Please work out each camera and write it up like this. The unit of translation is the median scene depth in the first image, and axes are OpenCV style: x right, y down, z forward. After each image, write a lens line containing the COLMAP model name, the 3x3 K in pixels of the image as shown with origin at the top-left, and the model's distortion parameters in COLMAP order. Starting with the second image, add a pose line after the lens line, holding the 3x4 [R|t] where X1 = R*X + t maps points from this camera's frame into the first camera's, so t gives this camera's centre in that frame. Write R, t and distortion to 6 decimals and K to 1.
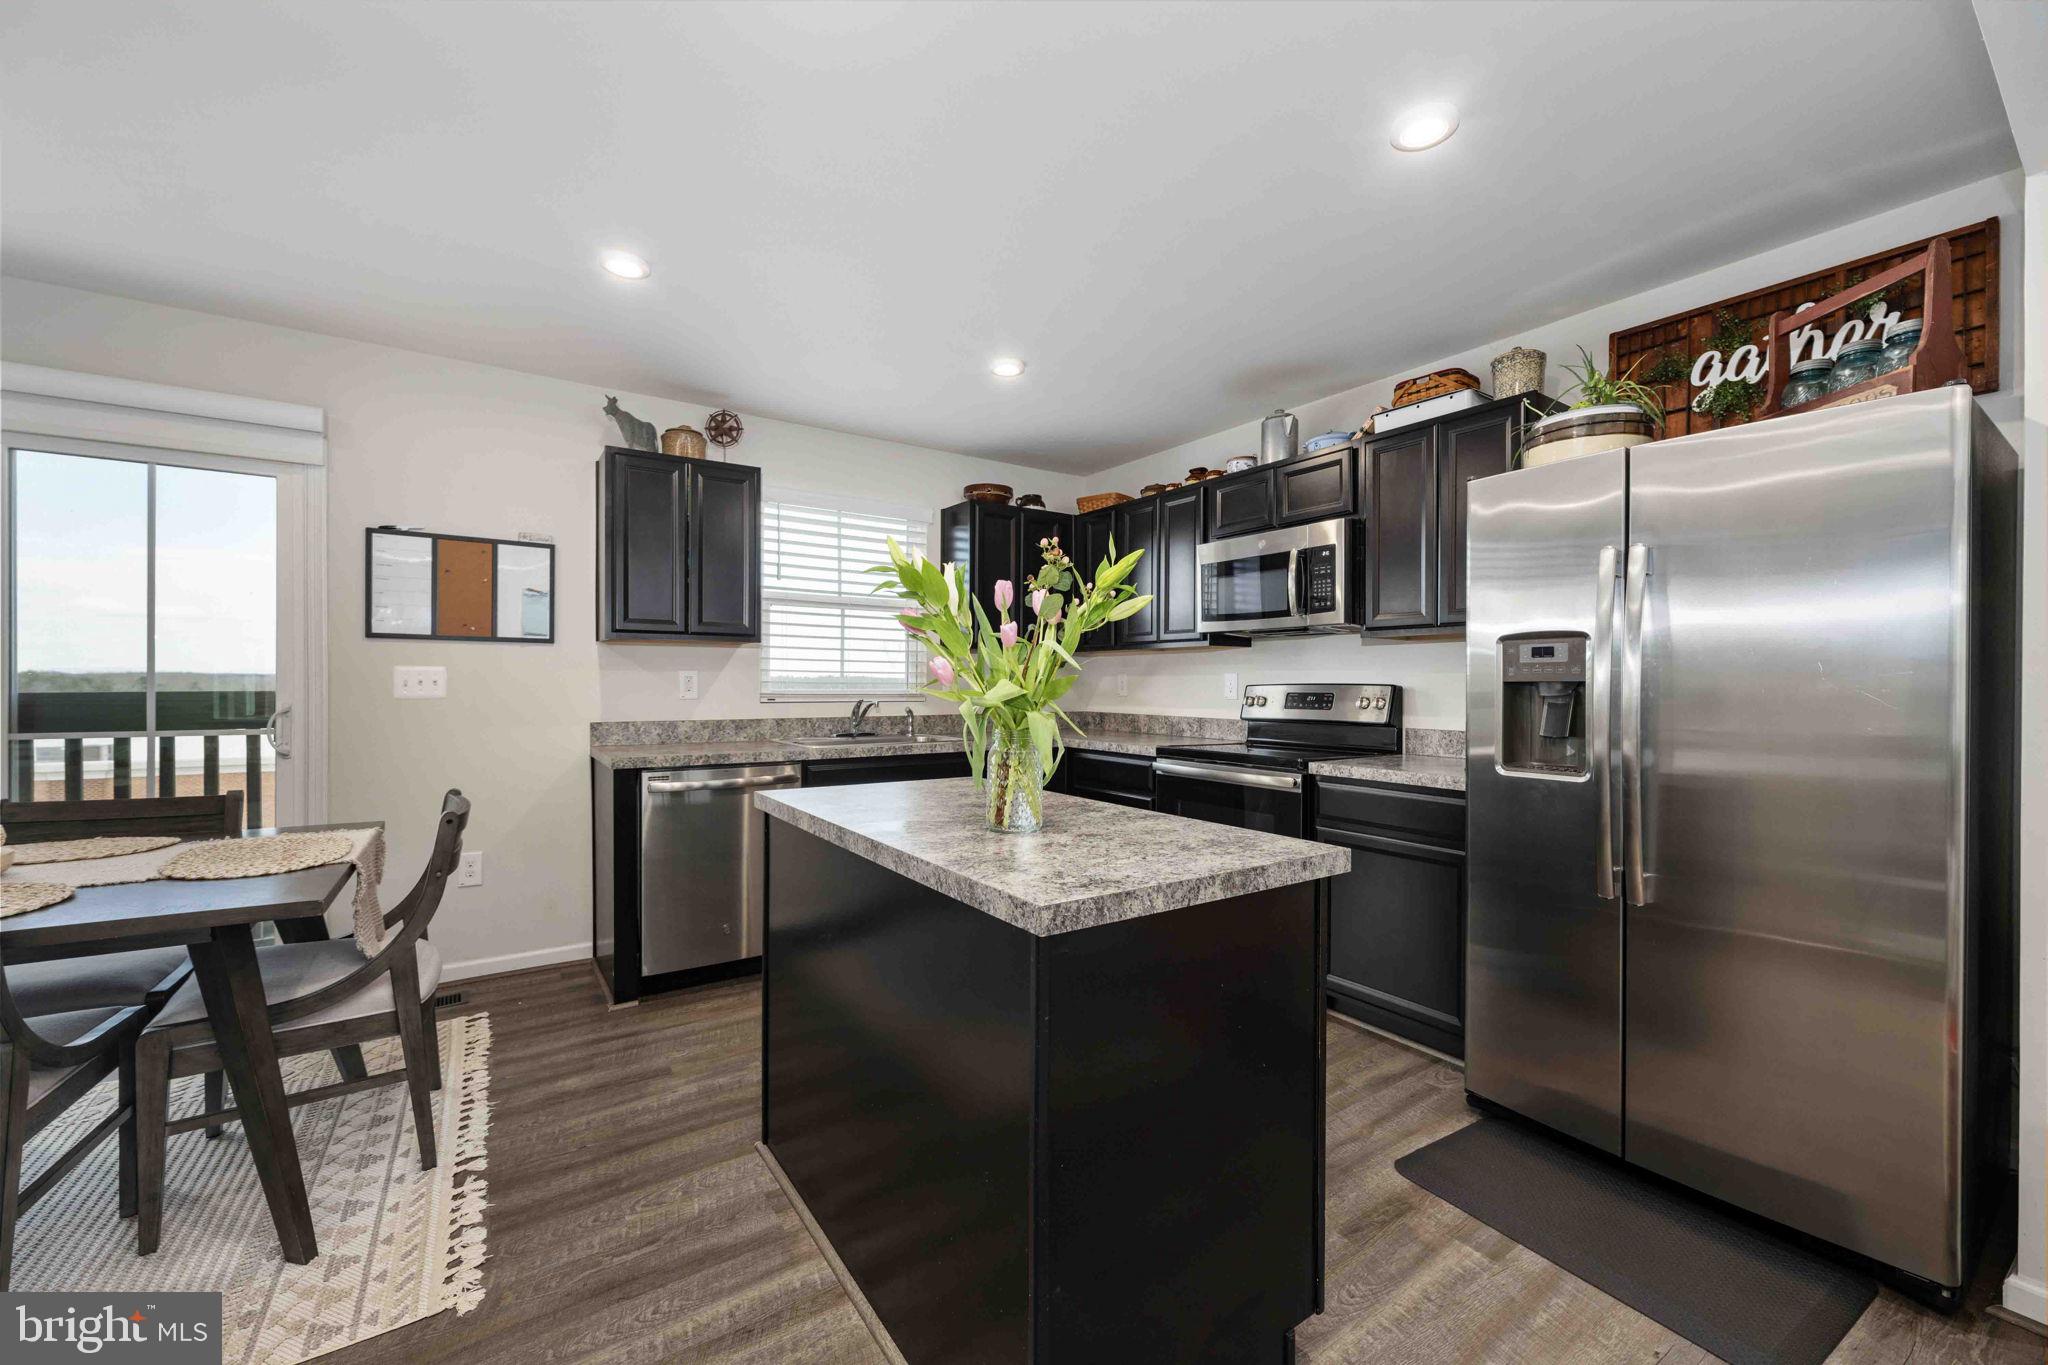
lens RADIAL K [[785.3, 0, 1022.7], [0, 785.3, 687.9], [0, 0, 1]] dist [0.000406, 0.000034]
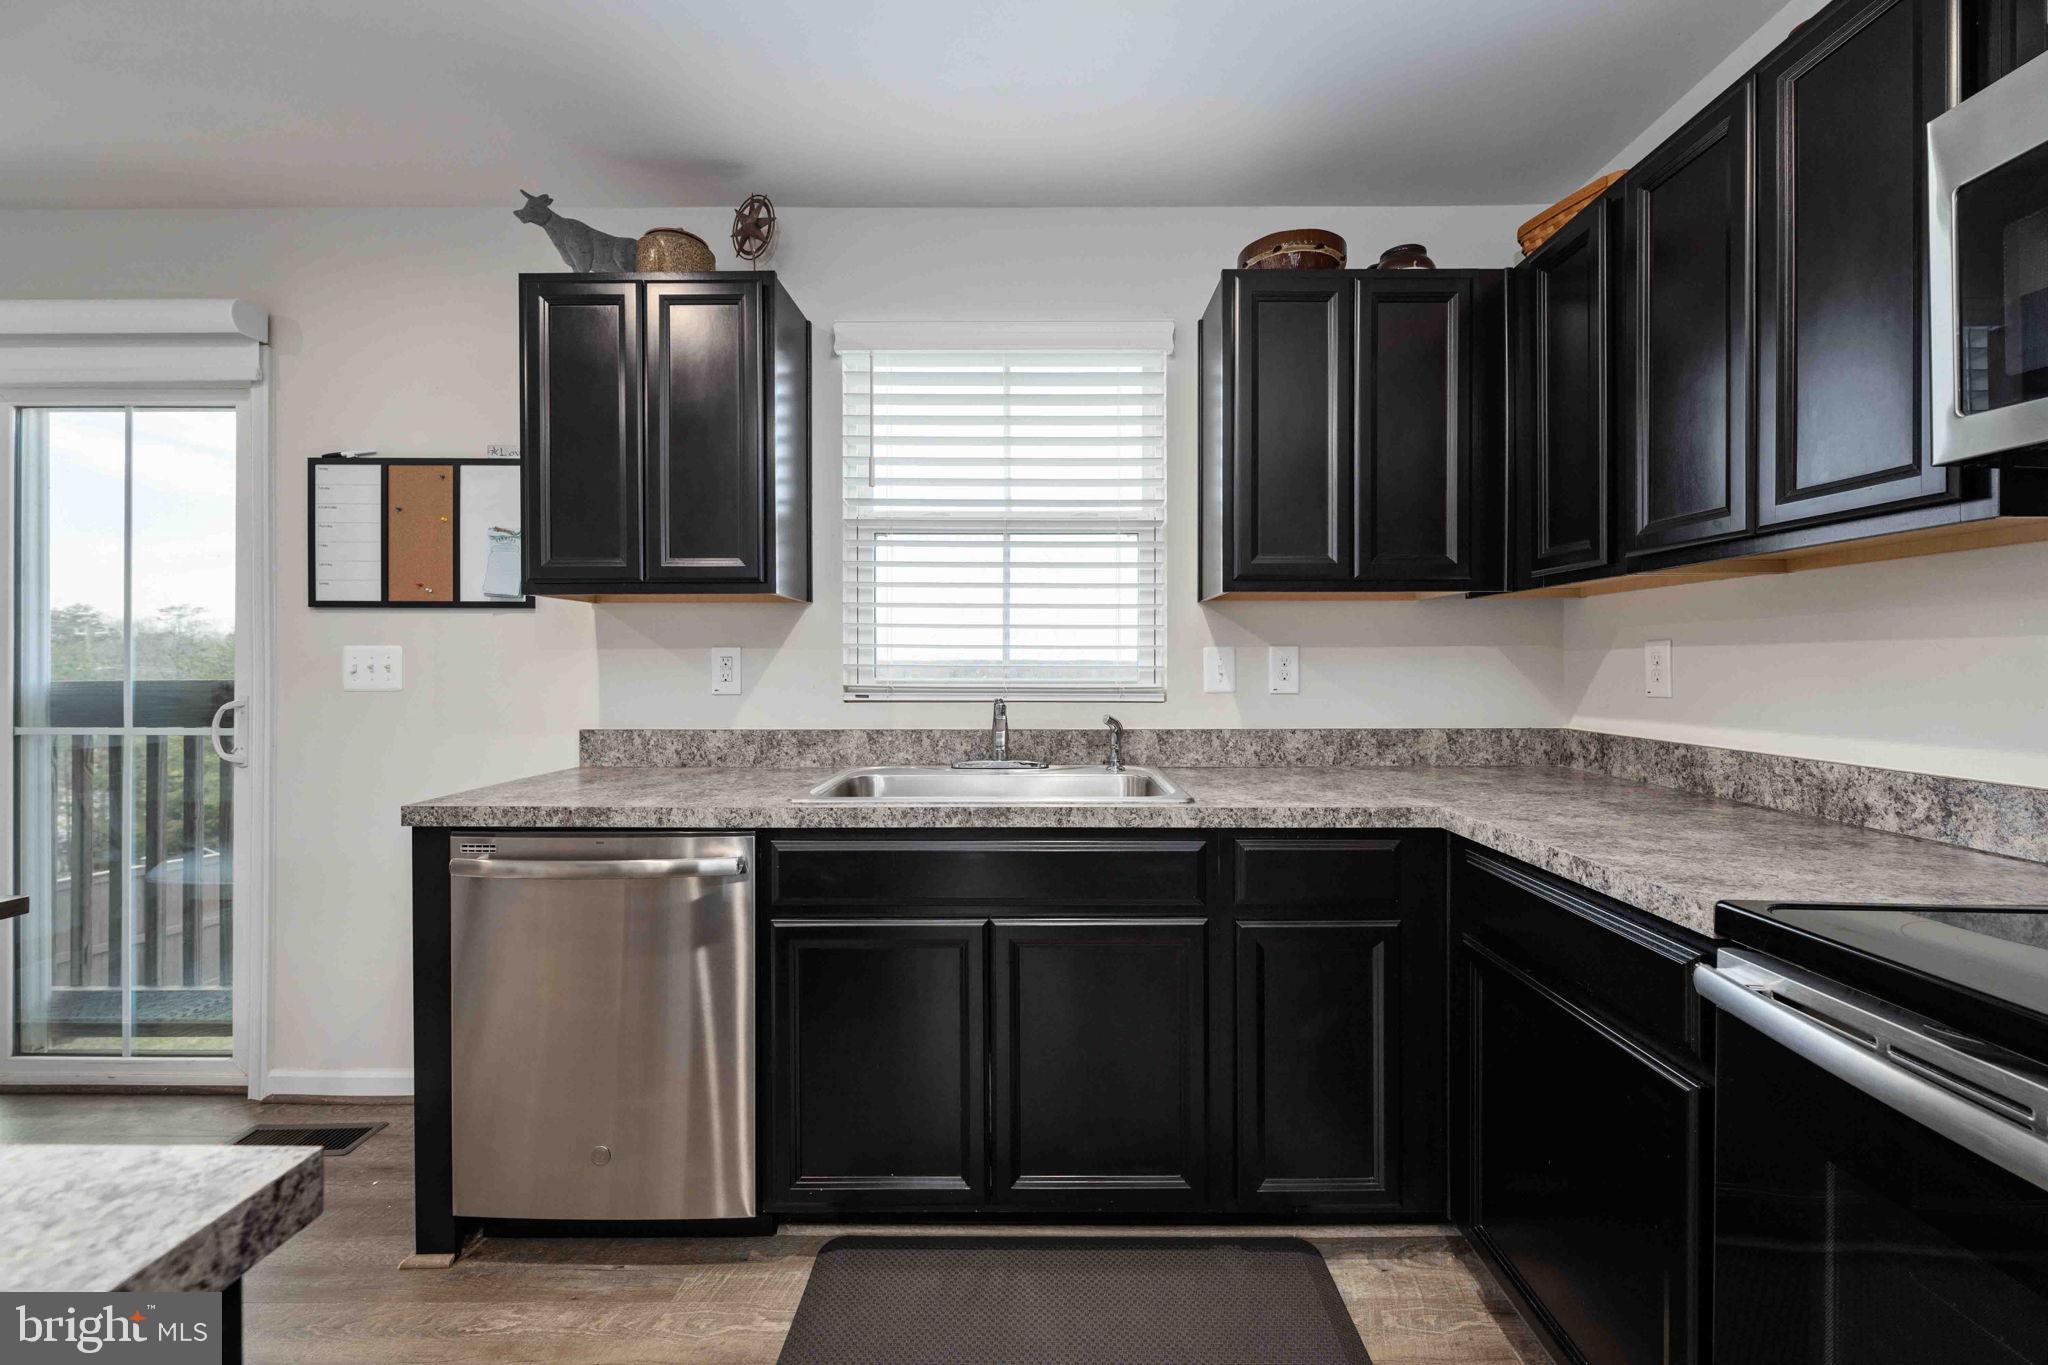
lens RADIAL K [[837.7, 0, 1024.8], [0, 837.7, 669.4], [0, 0, 1]] dist [0.002146, -0.000218]
pose [[0.825865, -0.002103, -0.563864, 0.137925], [0.000785, 0.999996, -0.002580, -0.003335], [0.563868, 0.001688, 0.825864, 0.636074]]
